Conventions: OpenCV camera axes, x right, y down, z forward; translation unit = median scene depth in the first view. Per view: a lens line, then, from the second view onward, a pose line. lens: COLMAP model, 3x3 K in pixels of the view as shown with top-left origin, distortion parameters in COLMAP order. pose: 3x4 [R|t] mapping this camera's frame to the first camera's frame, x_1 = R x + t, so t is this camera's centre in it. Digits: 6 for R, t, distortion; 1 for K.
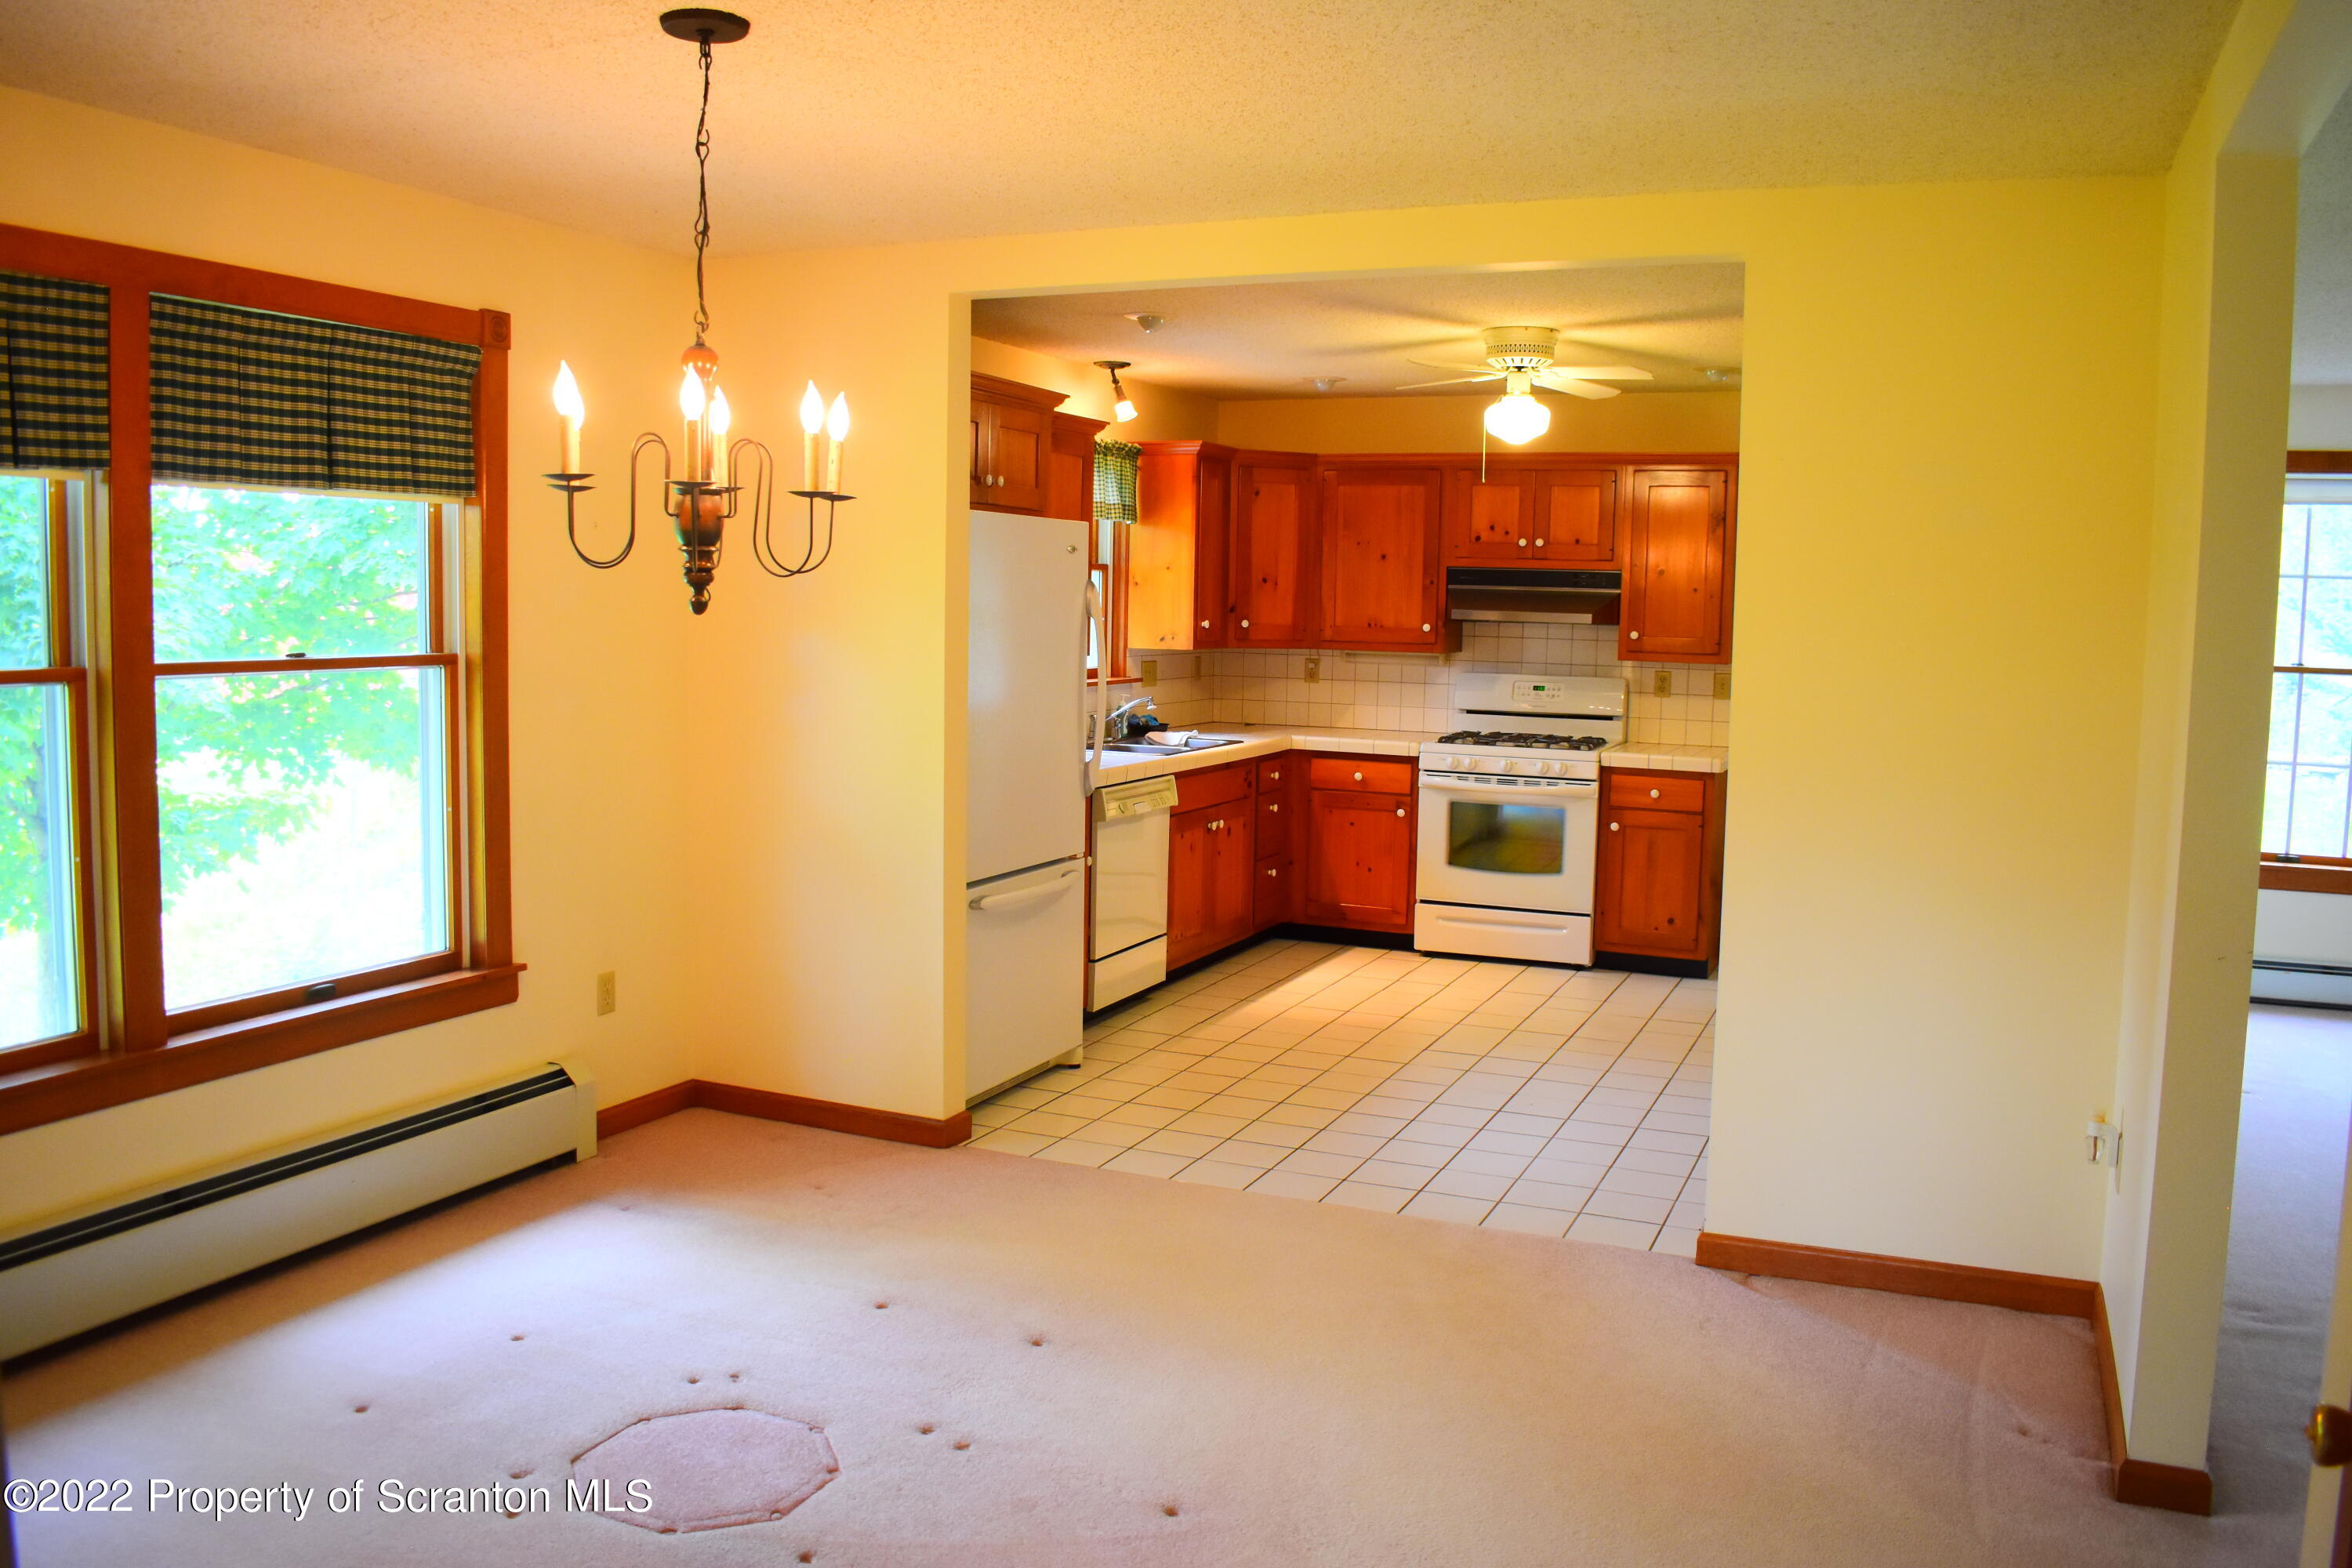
lens RADIAL K [[2099.4, 0, 1183.5], [0, 2099.4, 787.3], [0, 0, 1]] dist [-0.028575, -0.002037]
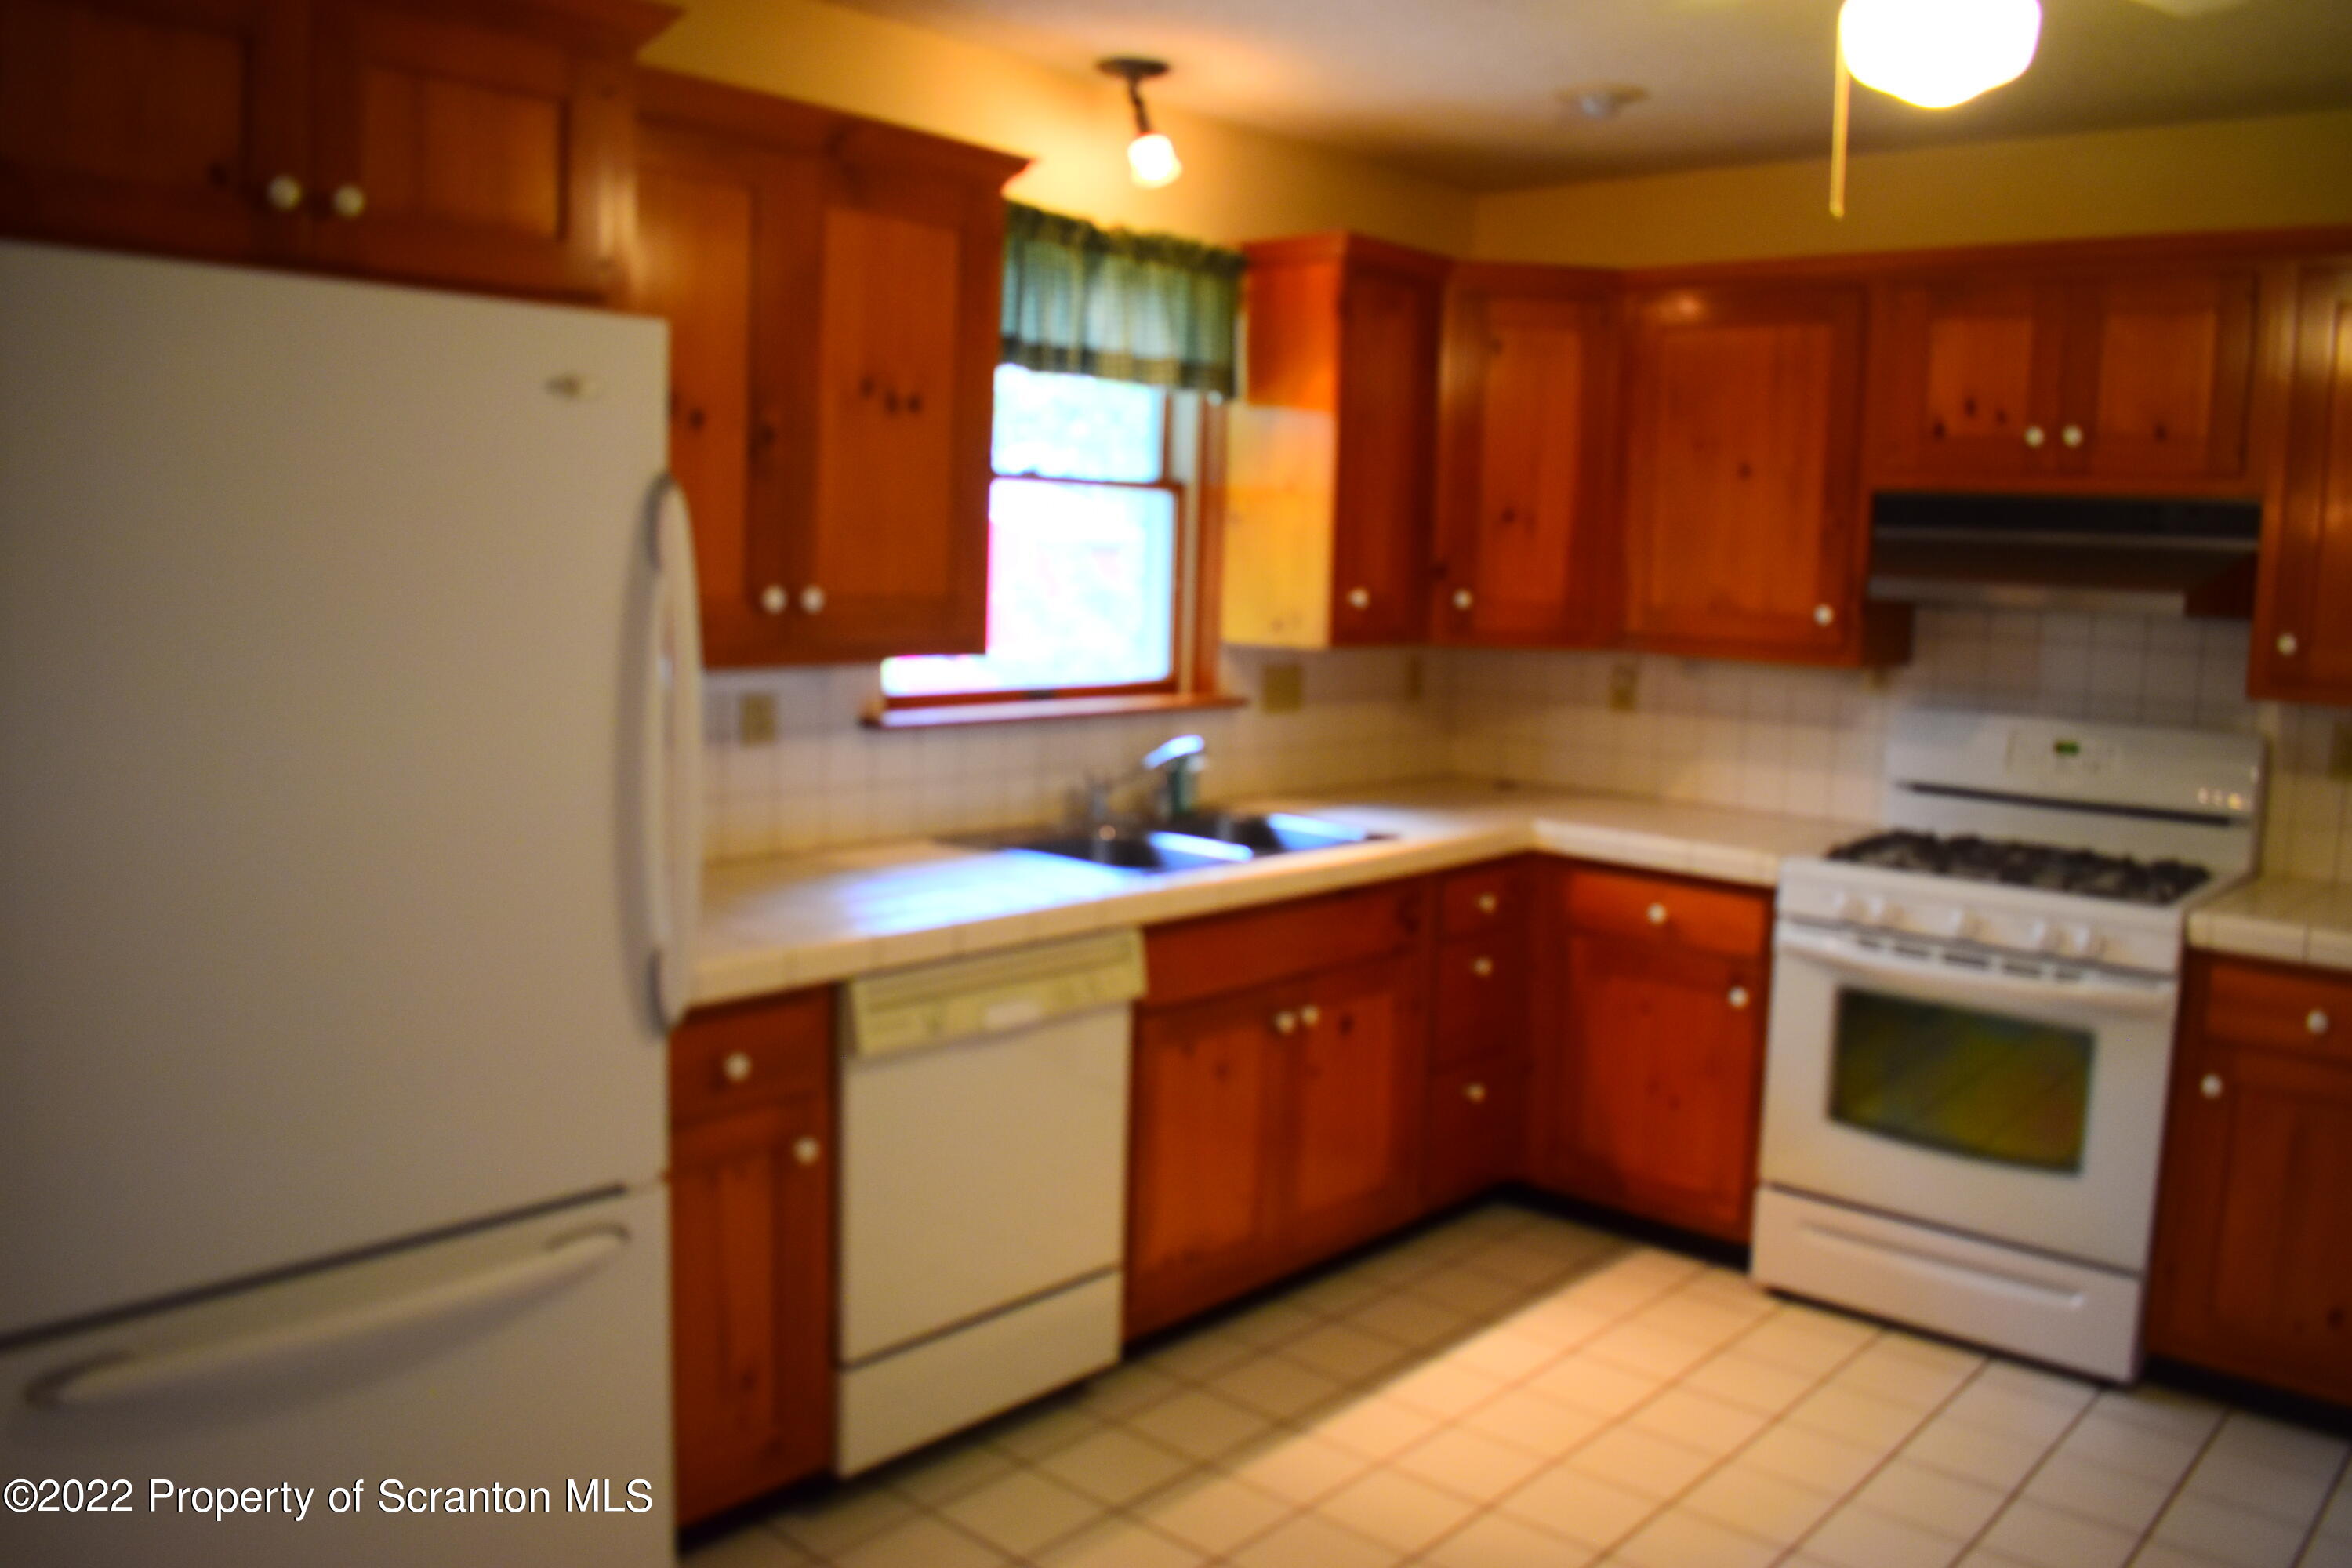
lens RADIAL K [[1910.3, 0, 1165.9], [0, 1910.3, 779.6], [0, 0, 1]] dist [-0.083155, -0.001304]
pose [[0.943354, 0.048444, -0.328233, 0.120592], [-0.043182, 0.998795, 0.023306, -0.042793], [0.328966, -0.007812, 0.944309, 0.549591]]
